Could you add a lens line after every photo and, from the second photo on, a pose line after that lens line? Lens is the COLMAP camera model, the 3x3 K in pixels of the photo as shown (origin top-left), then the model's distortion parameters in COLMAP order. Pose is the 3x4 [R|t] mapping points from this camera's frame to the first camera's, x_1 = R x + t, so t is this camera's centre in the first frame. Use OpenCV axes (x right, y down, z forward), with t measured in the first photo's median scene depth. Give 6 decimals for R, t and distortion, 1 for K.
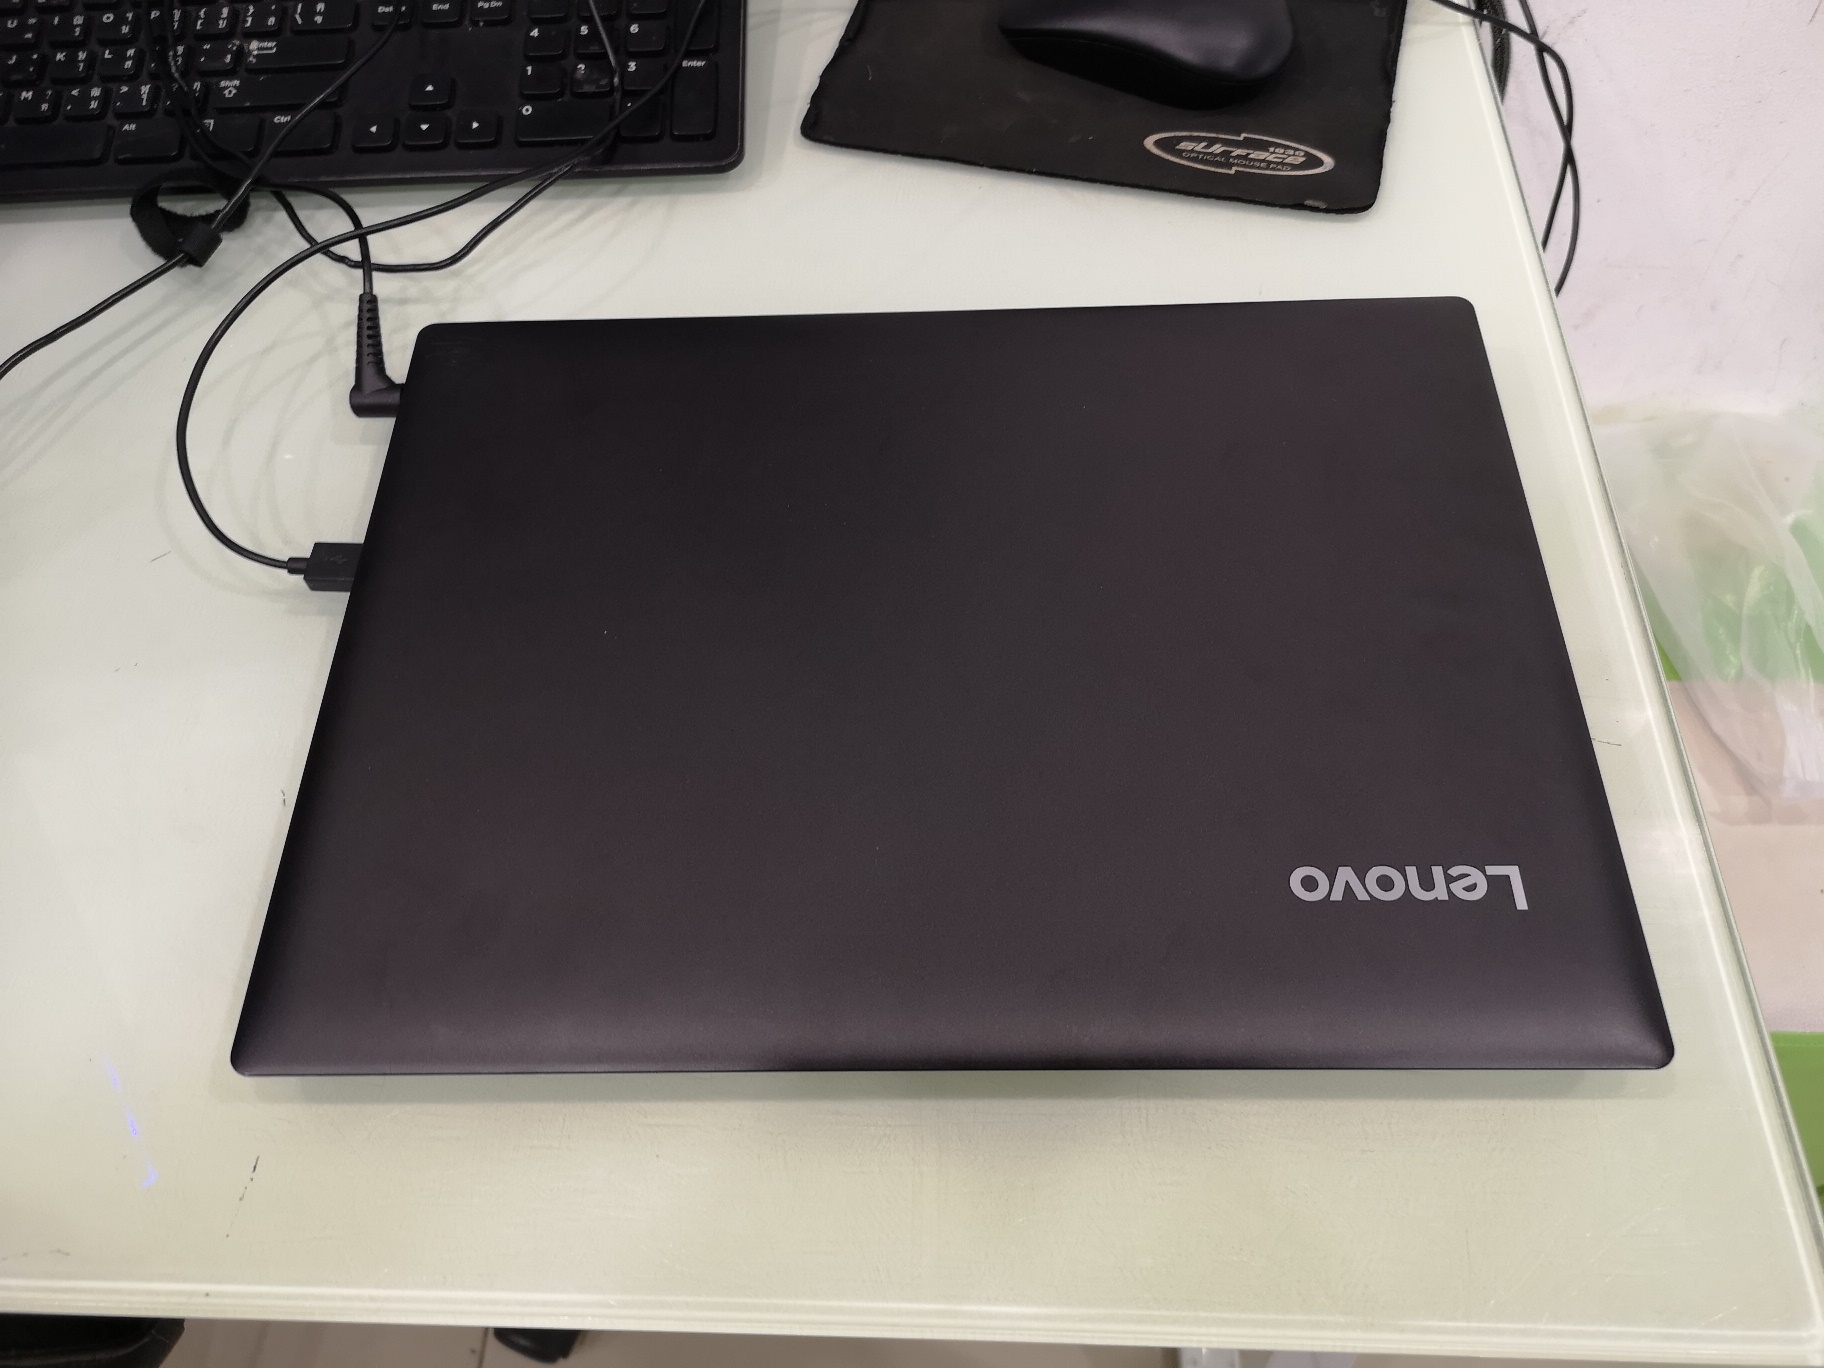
lens RADIAL K [[1431.6, 0, 912.0], [0, 1431.6, 684.0], [0, 0, 1]] dist [0.004081, -0.009488]
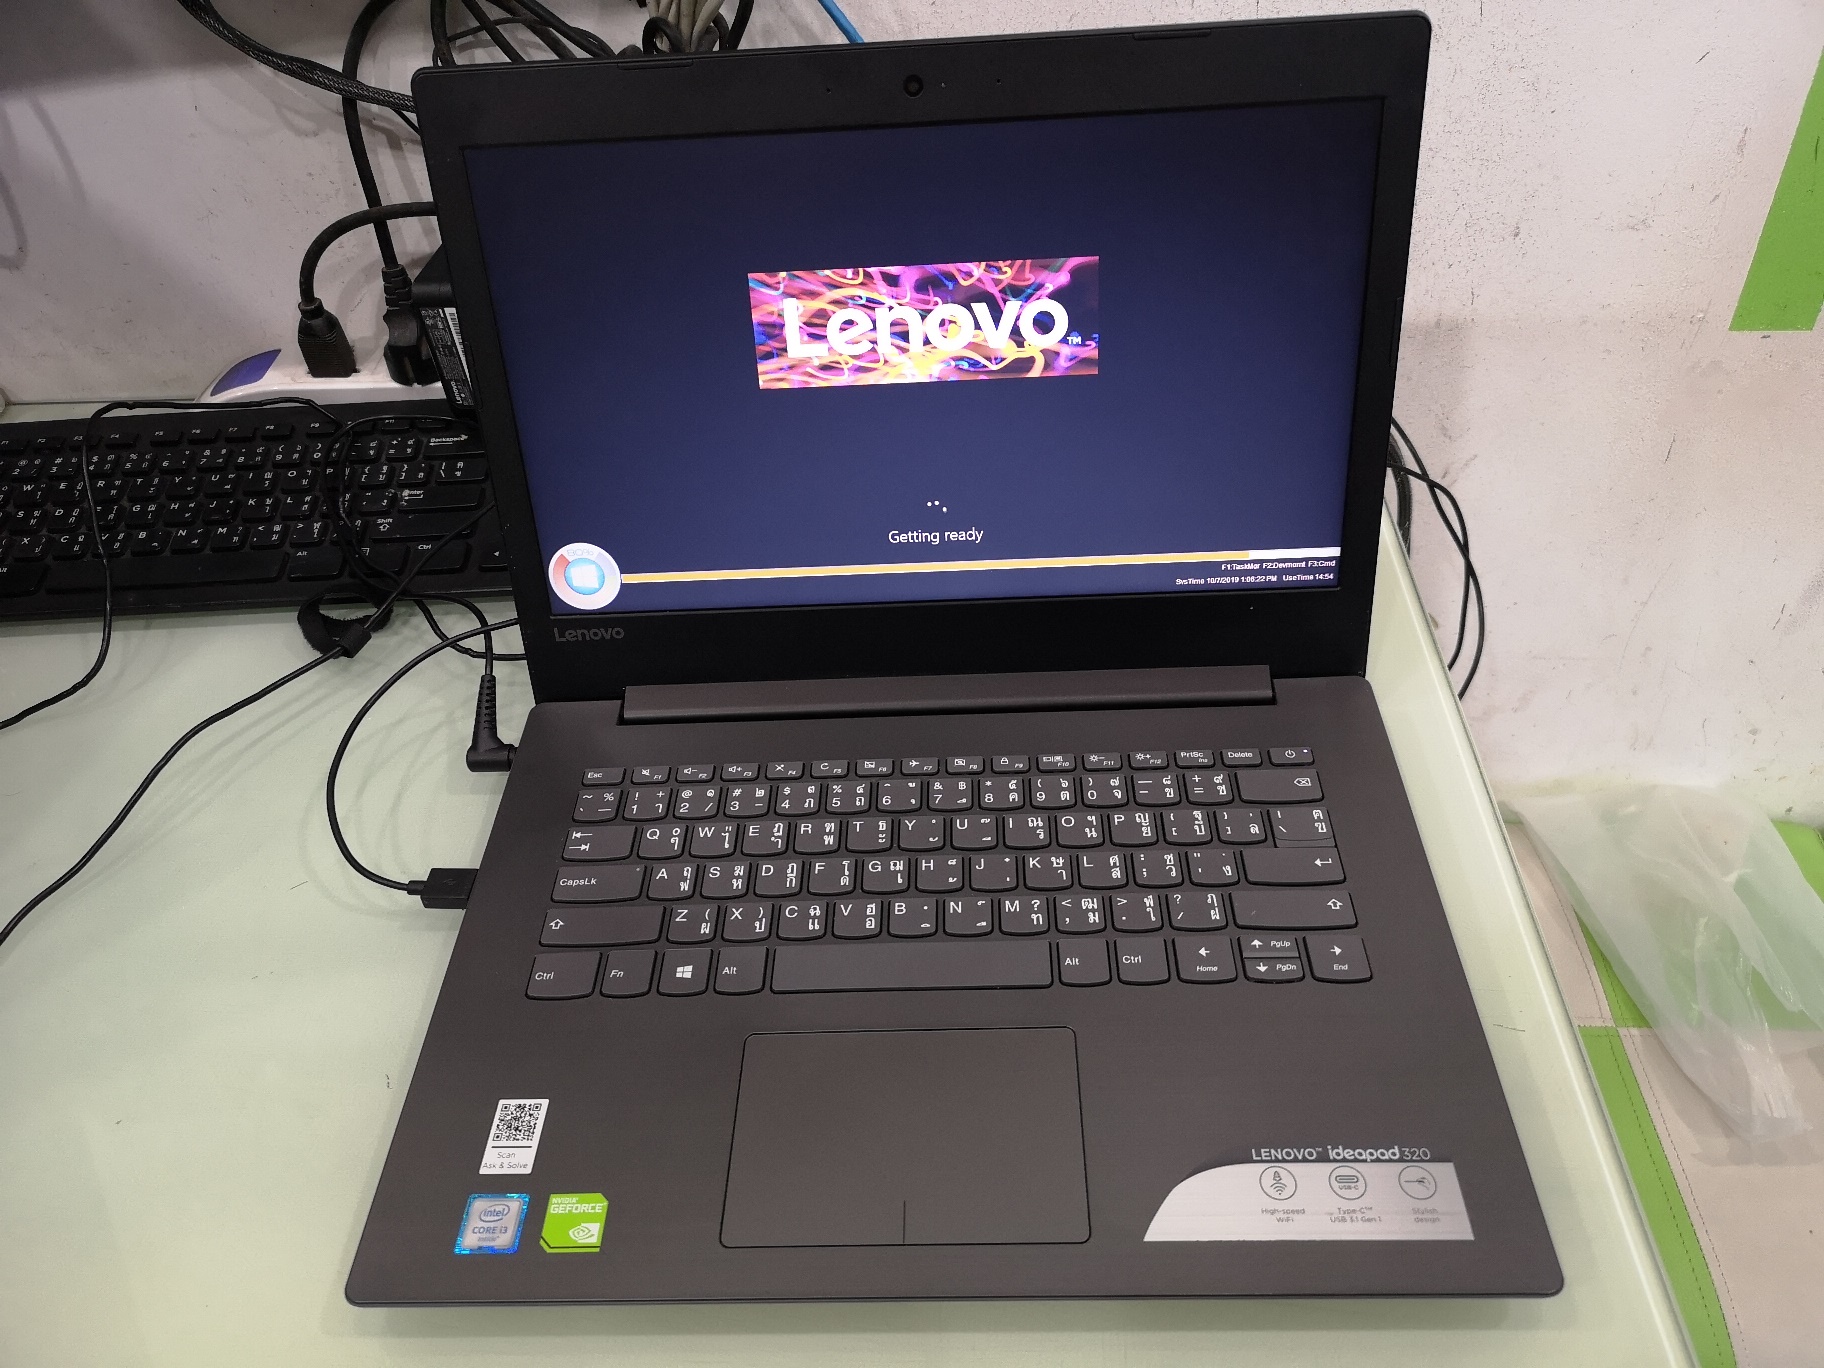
lens RADIAL K [[1423.3, 0, 916.6], [0, 1423.3, 689.4], [0, 0, 1]] dist [0.026725, -0.013930]
pose [[0.999791, -0.007267, -0.019113, 0.016363], [0.001707, 0.961120, -0.276125, 0.074239], [0.020377, 0.276035, 0.960932, -0.165212]]
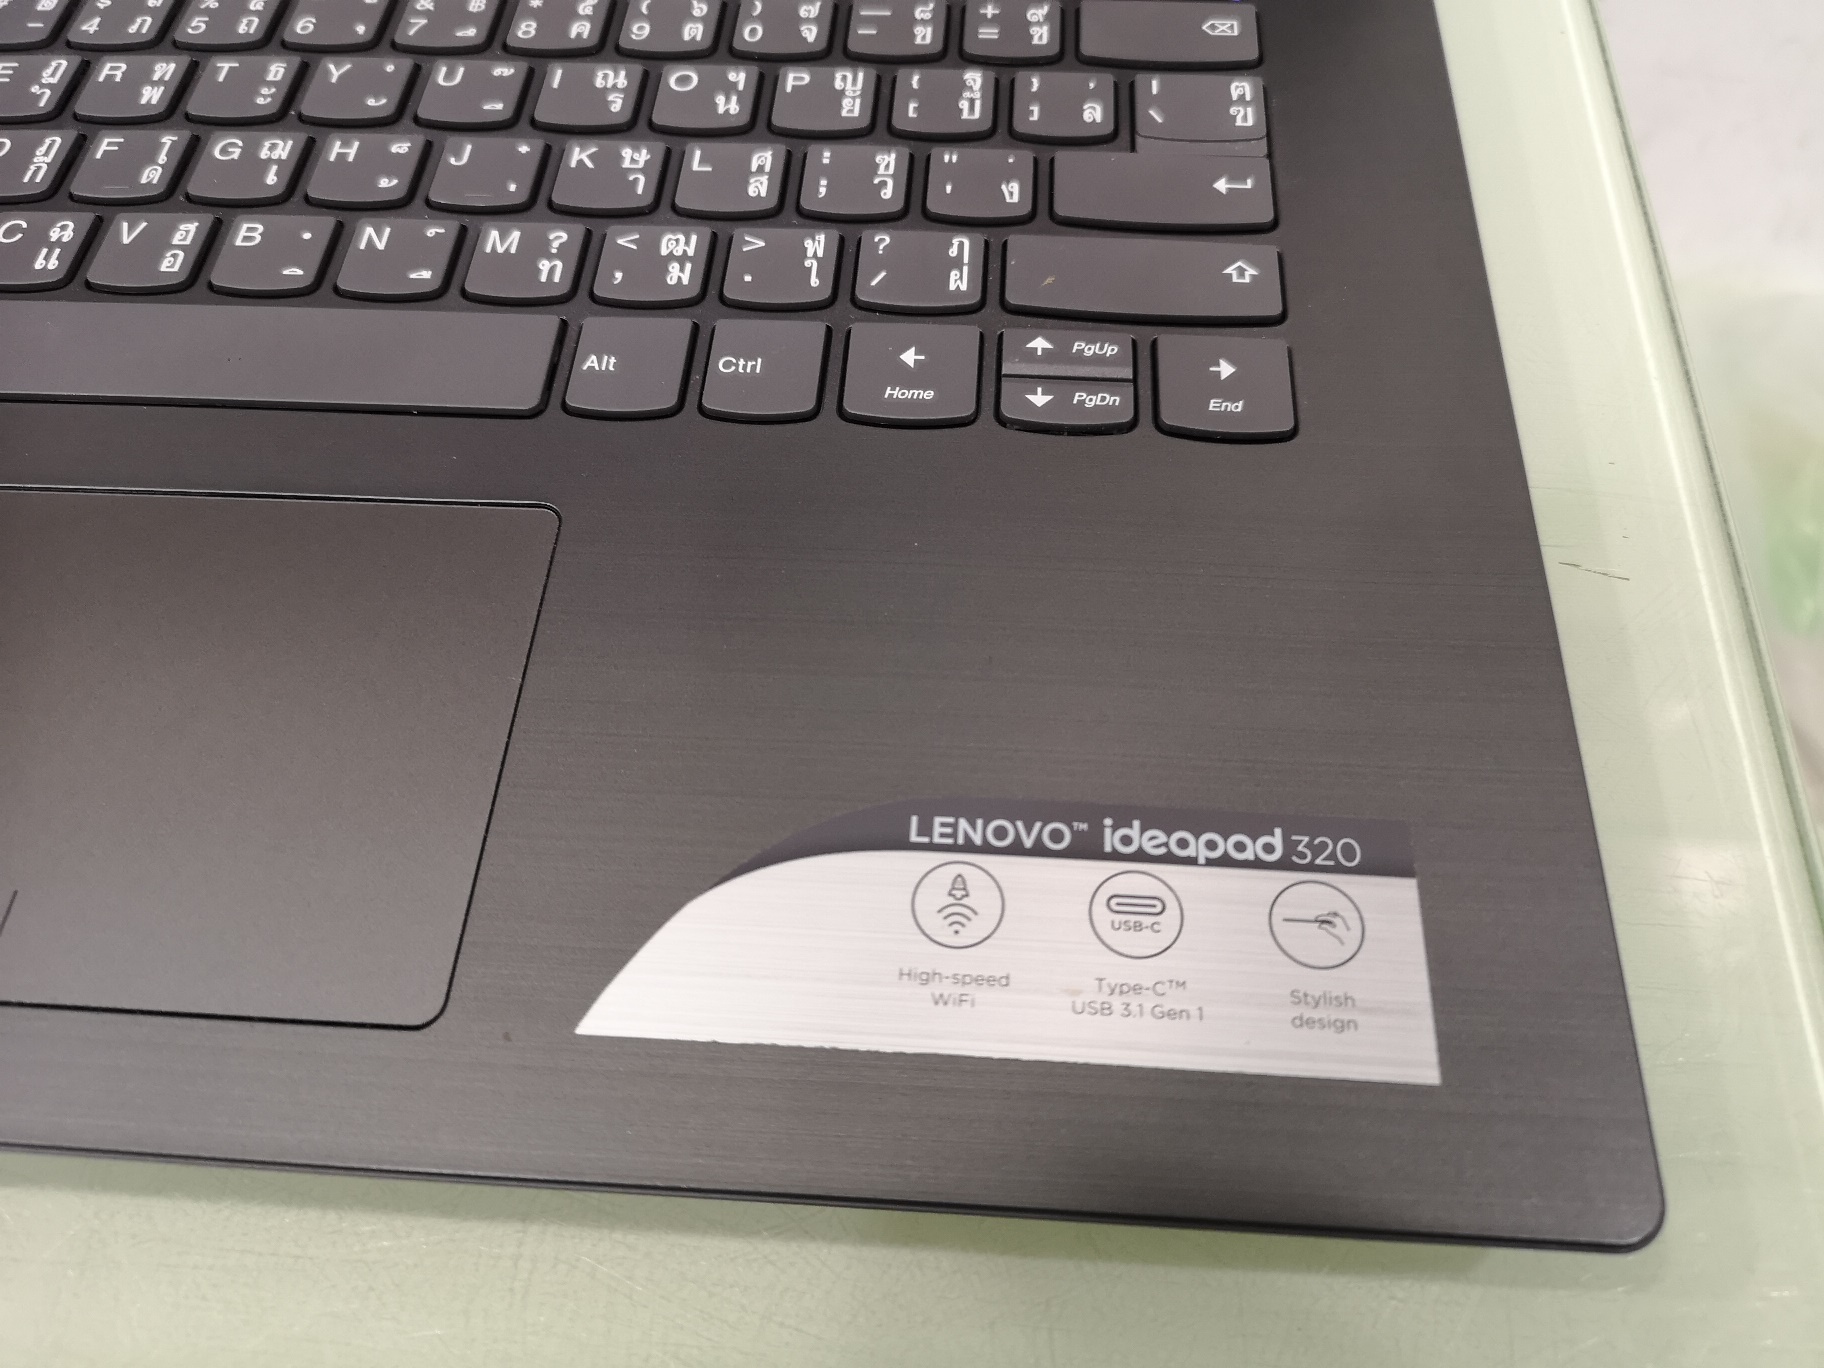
lens RADIAL K [[1430.4, 0, 913.7], [0, 1430.4, 714.8], [0, 0, 1]] dist [0.015691, -0.008275]
pose [[0.998306, 0.055513, -0.017402, 0.189765], [-0.055149, 0.998262, 0.020784, 0.072422], [0.018526, -0.019789, 0.999633, 0.359794]]
